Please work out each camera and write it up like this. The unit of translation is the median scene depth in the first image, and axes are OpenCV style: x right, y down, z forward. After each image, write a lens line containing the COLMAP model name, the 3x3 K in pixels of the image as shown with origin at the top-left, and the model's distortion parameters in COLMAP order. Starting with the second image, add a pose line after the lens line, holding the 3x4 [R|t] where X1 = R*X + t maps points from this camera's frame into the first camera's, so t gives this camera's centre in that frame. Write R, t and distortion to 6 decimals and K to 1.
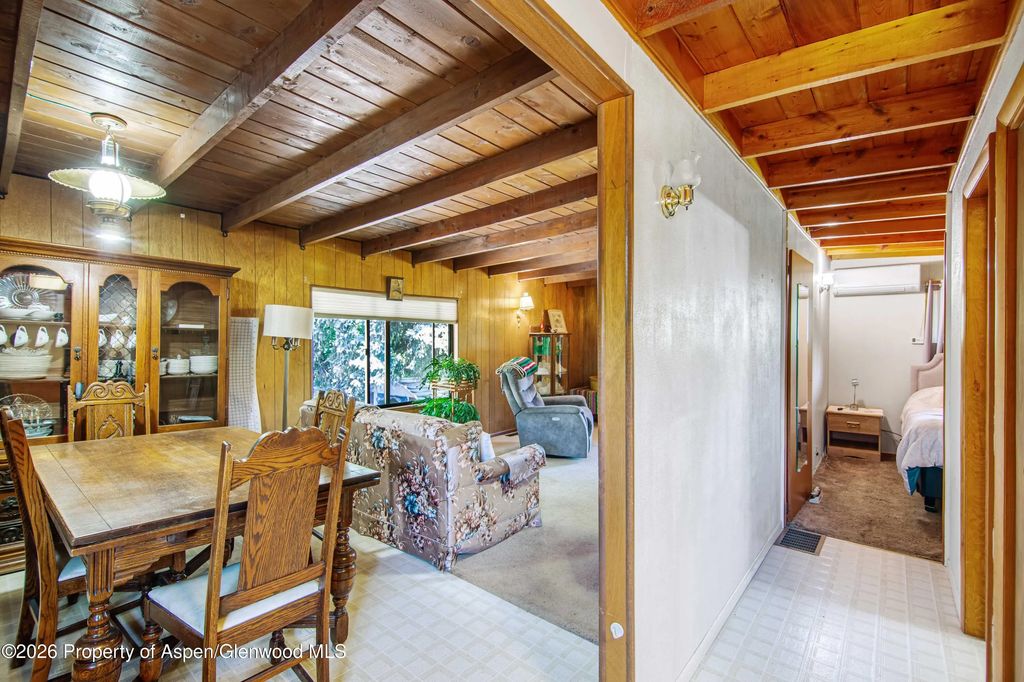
lens RADIAL K [[457.9, 0, 515.6], [0, 457.9, 346.4], [0, 0, 1]] dist [-0.007732, -0.005370]
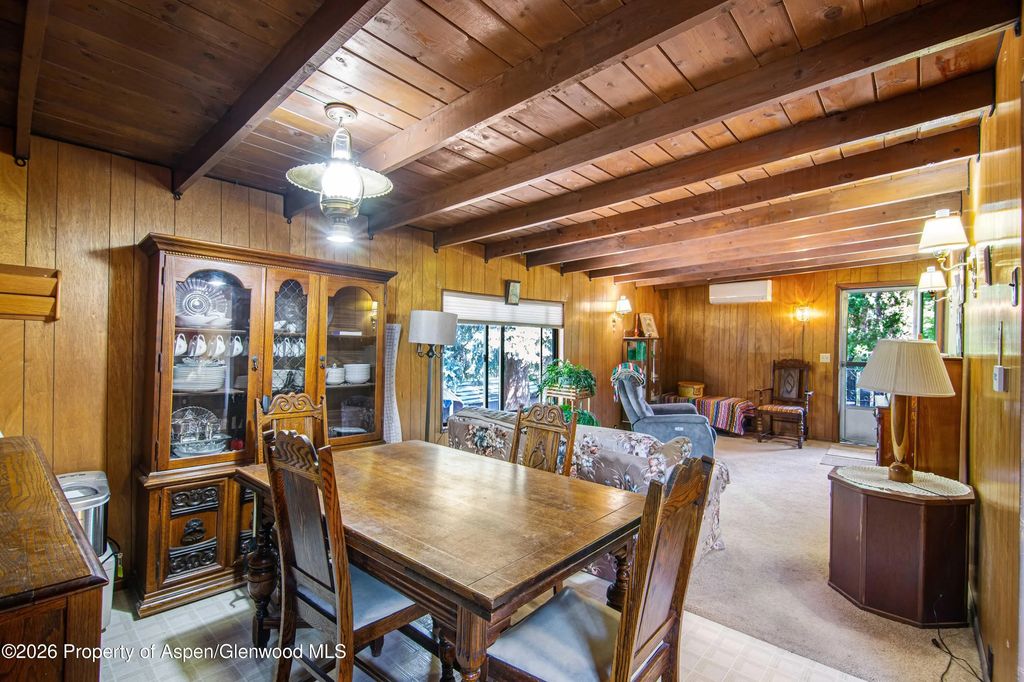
lens RADIAL K [[457.9, 0, 518.0], [0, 457.9, 342.6], [0, 0, 1]] dist [-0.007732, -0.005370]
pose [[0.999449, -0.002363, -0.033109, -0.330741], [0.001908, 0.999904, -0.013758, -0.011740], [0.033138, 0.013687, 0.999357, 0.059580]]
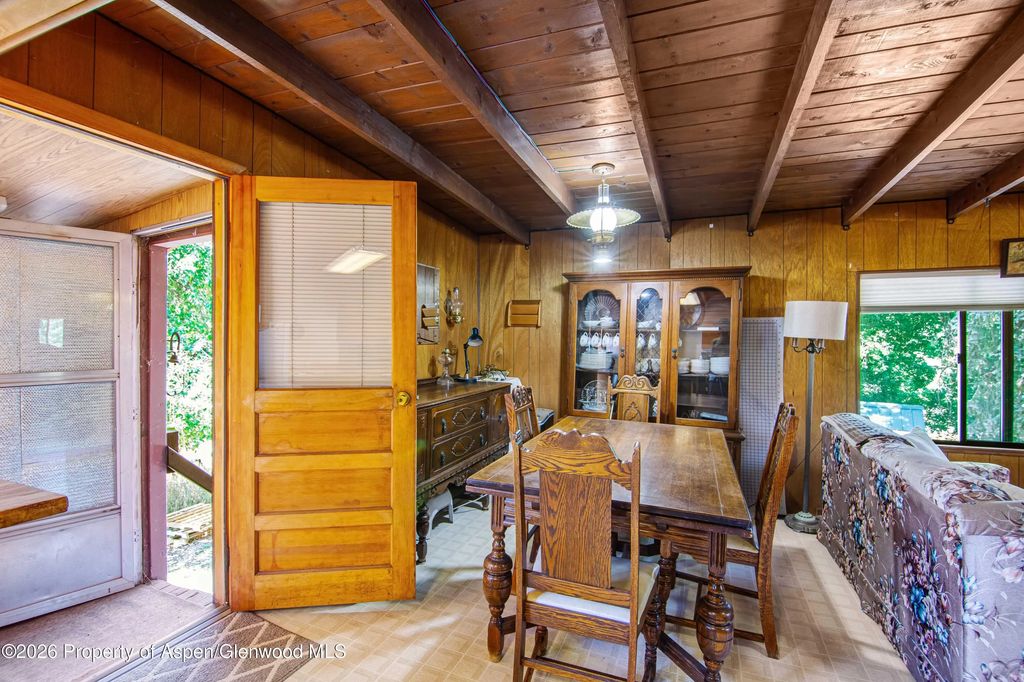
lens RADIAL K [[457.9, 0, 516.5], [0, 457.9, 349.6], [0, 0, 1]] dist [-0.007732, -0.005370]
pose [[0.301366, 0.008397, -0.953472, 0.164519], [-0.009768, 0.999936, 0.005718, 0.002165], [0.953459, 0.007591, 0.301428, 0.254291]]
